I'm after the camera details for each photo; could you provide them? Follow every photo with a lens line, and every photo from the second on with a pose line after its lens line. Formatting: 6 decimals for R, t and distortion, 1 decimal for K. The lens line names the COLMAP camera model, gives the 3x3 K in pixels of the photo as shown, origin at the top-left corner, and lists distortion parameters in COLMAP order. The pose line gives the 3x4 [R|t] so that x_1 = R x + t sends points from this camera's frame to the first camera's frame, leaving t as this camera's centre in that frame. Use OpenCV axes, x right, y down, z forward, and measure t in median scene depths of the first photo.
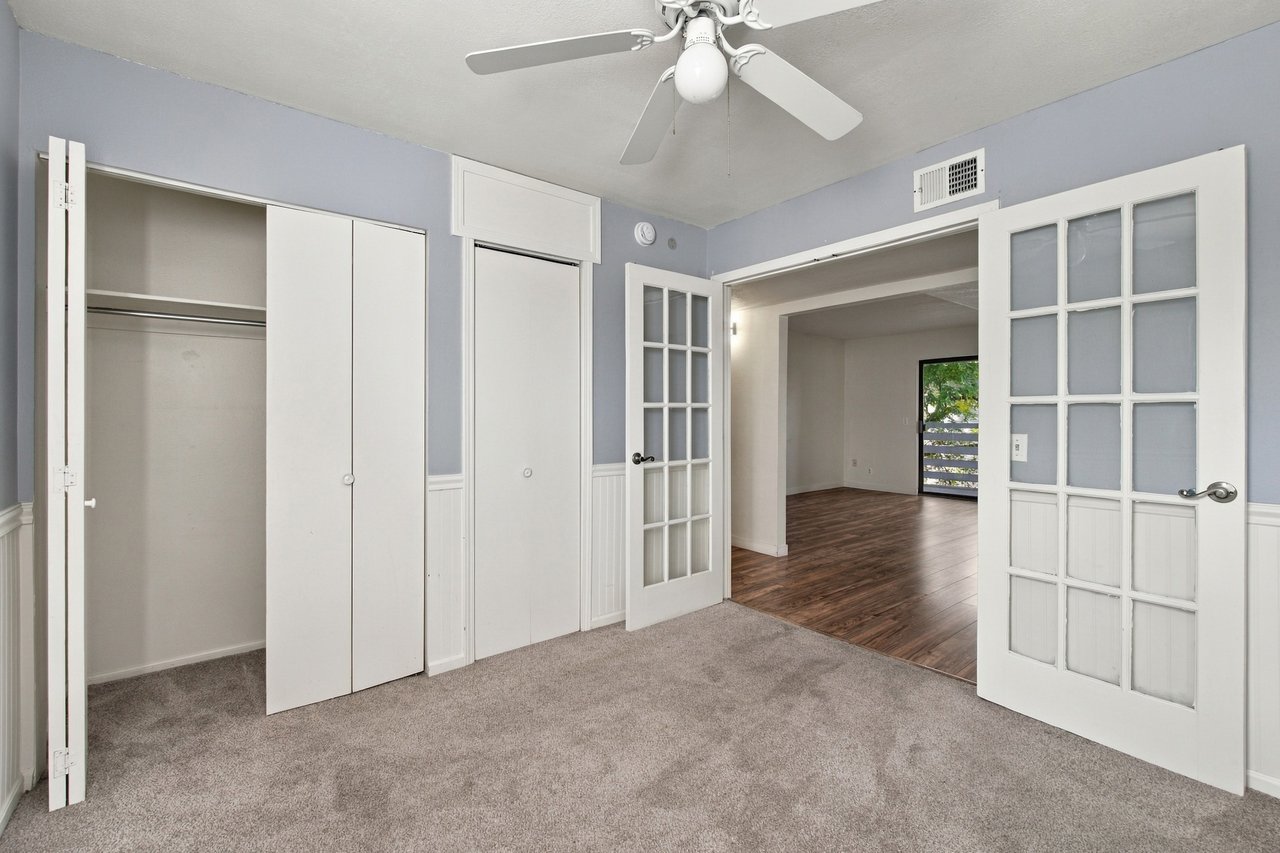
lens RADIAL K [[553.9, 0, 618.2], [0, 553.9, 420.7], [0, 0, 1]] dist [-0.008324, 0.001955]
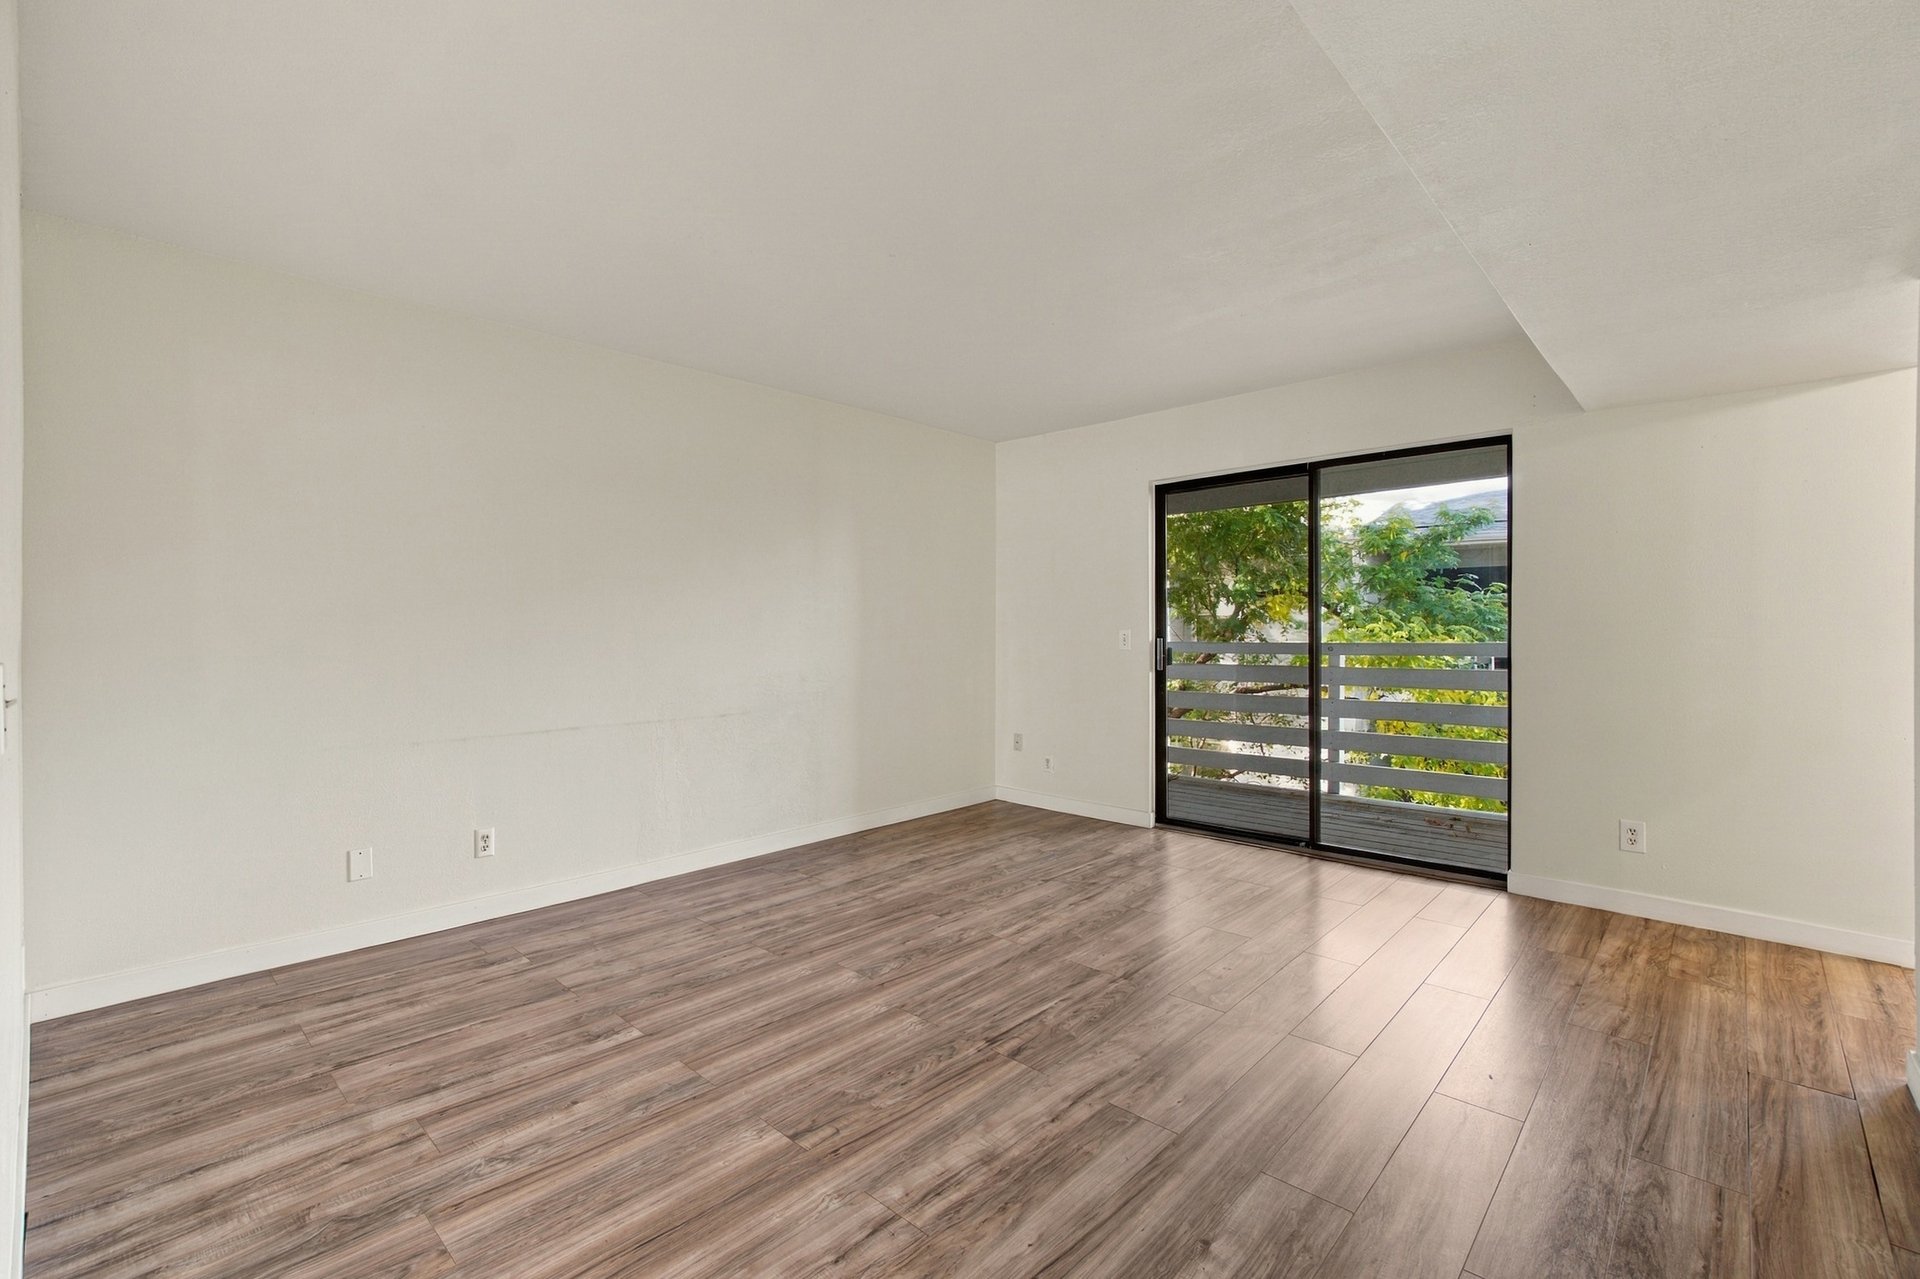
lens RADIAL K [[830.8, 0, 954.1], [0, 830.8, 641.3], [0, 0, 1]] dist [-0.008324, 0.001955]
pose [[0.986999, -0.006388, 0.160602, 0.731199], [0.005486, 0.999967, 0.006061, -0.005469], [-0.160635, -0.005101, 0.987001, 1.049632]]
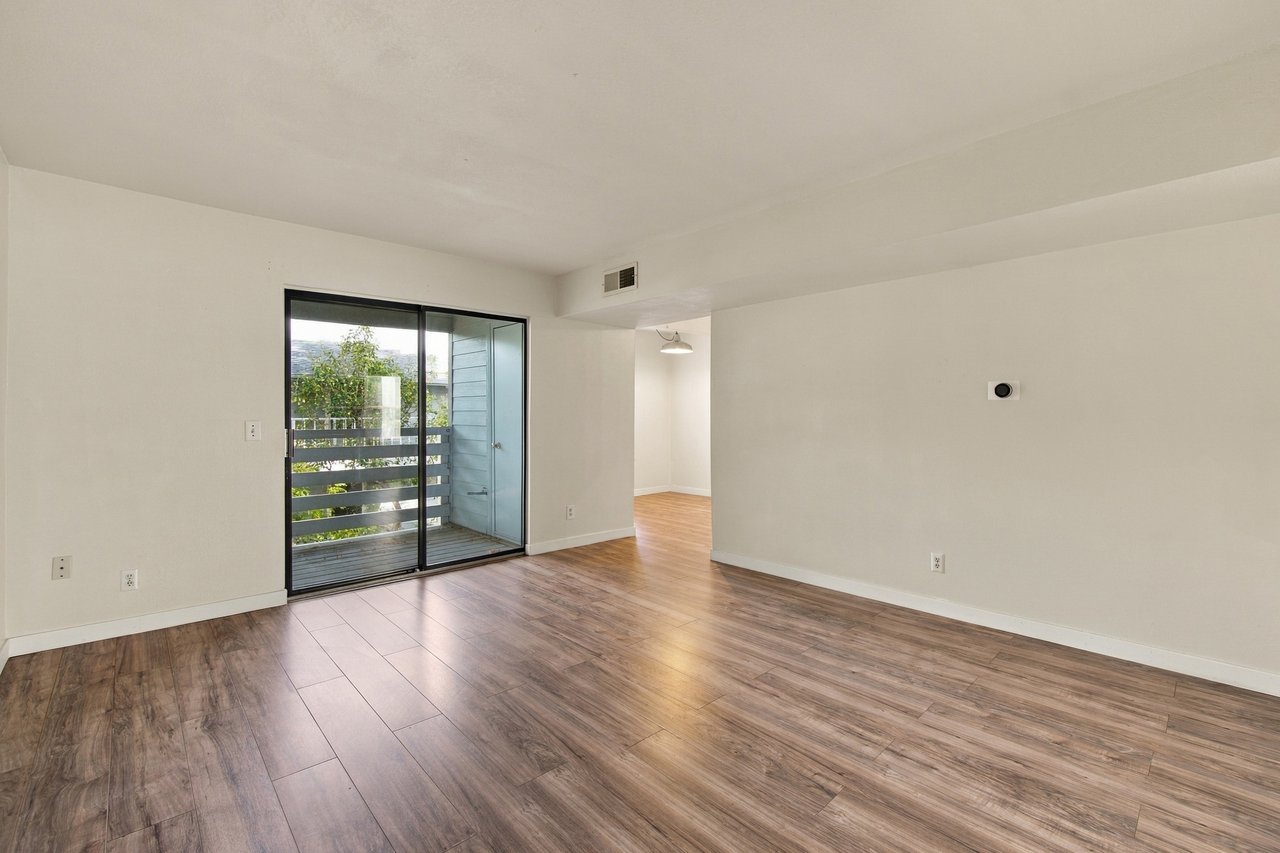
lens RADIAL K [[553.9, 0, 628.0], [0, 553.9, 414.4], [0, 0, 1]] dist [-0.008324, 0.001955]
pose [[-0.081334, 0.003239, 0.996682, 0.209661], [0.012070, 0.999925, -0.002264, -0.015991], [-0.996614, 0.011846, -0.081367, 1.863981]]
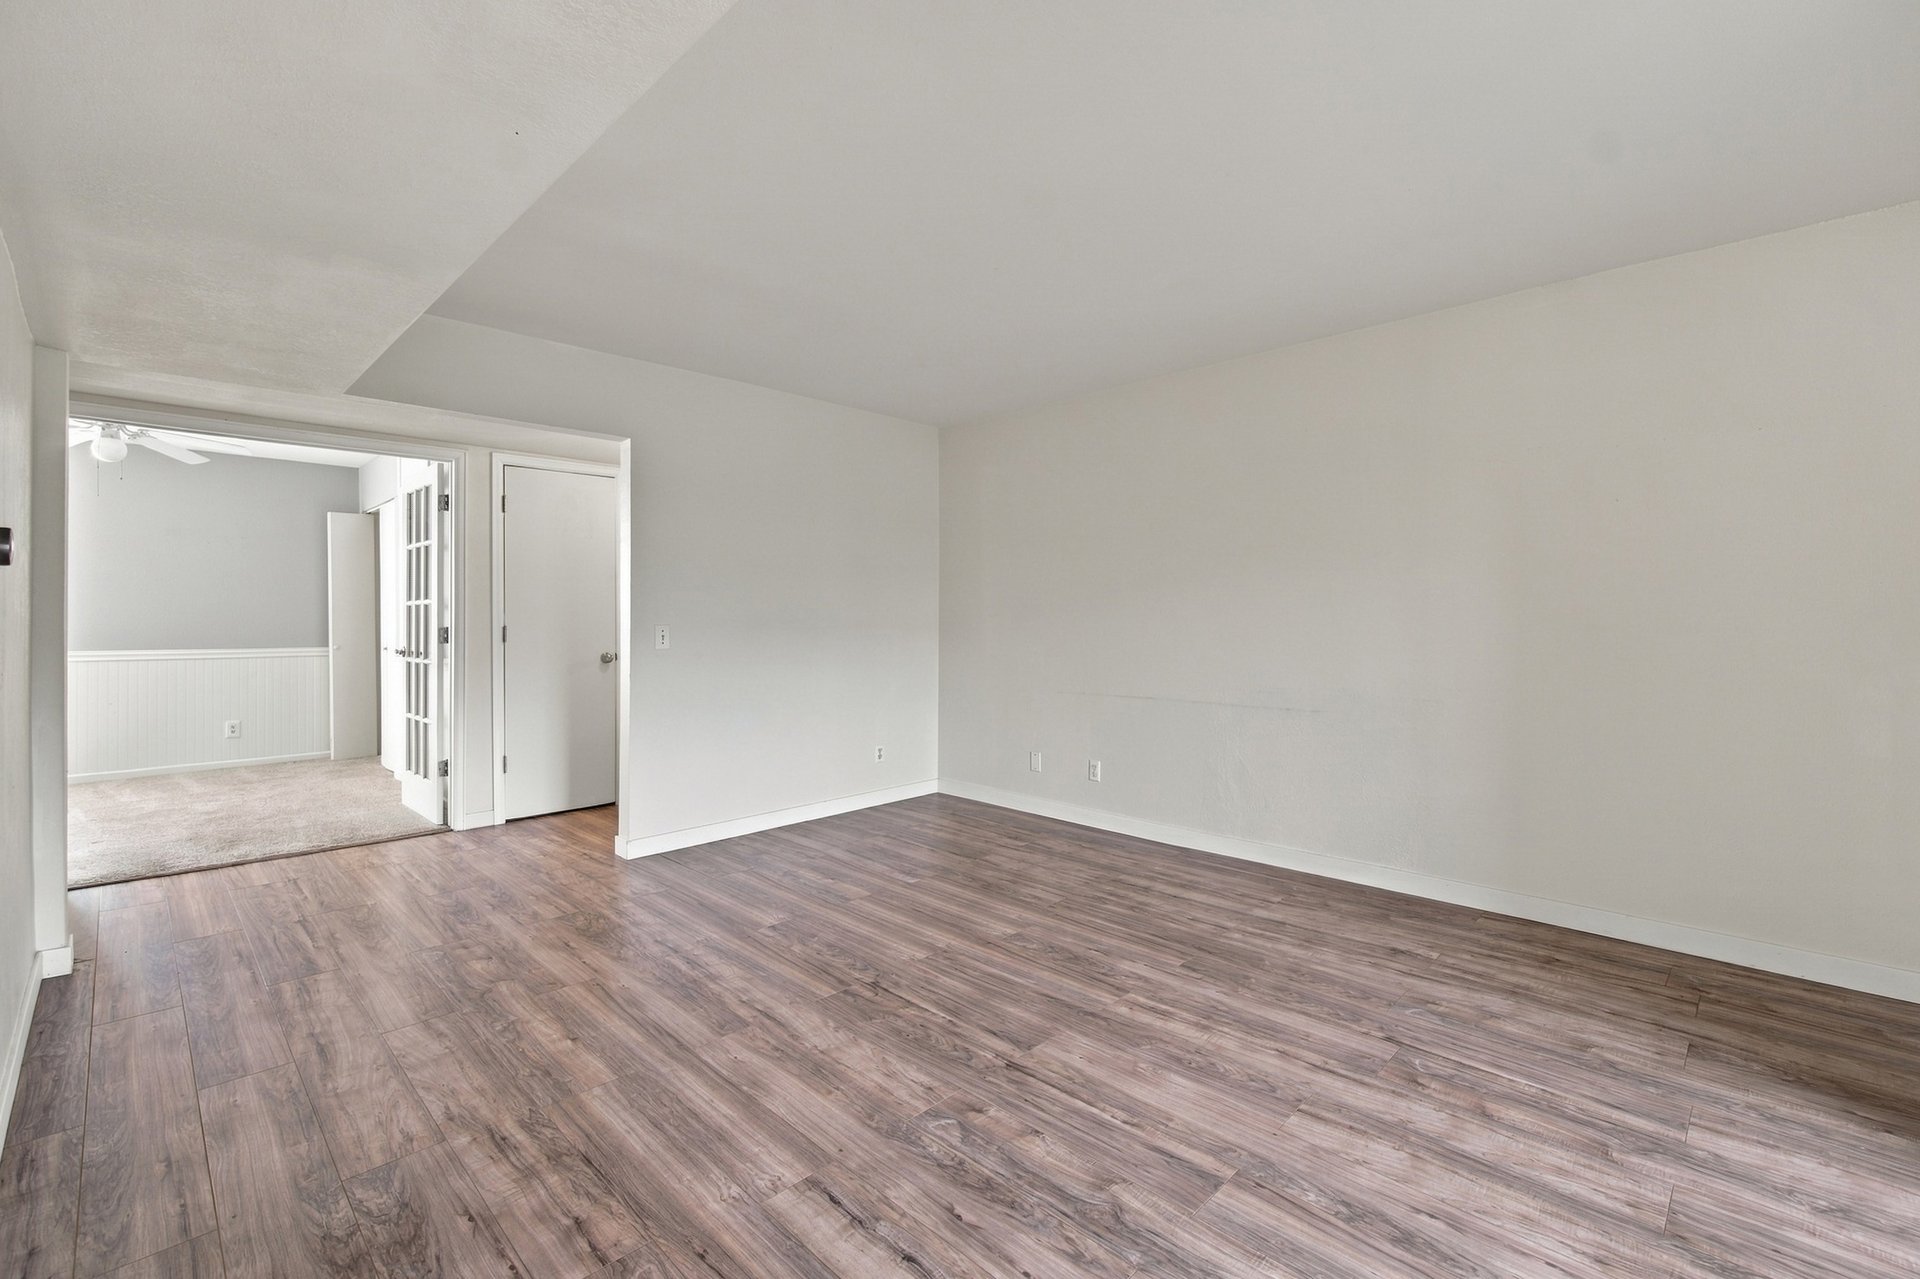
lens RADIAL K [[830.8, 0, 952.8], [0, 830.8, 626.1], [0, 0, 1]] dist [-0.008324, 0.001955]
pose [[0.132520, 0.011152, -0.991118, 1.666765], [-0.012238, 0.999879, 0.009614, -0.009846], [0.991105, 0.010855, 0.132640, 1.710053]]
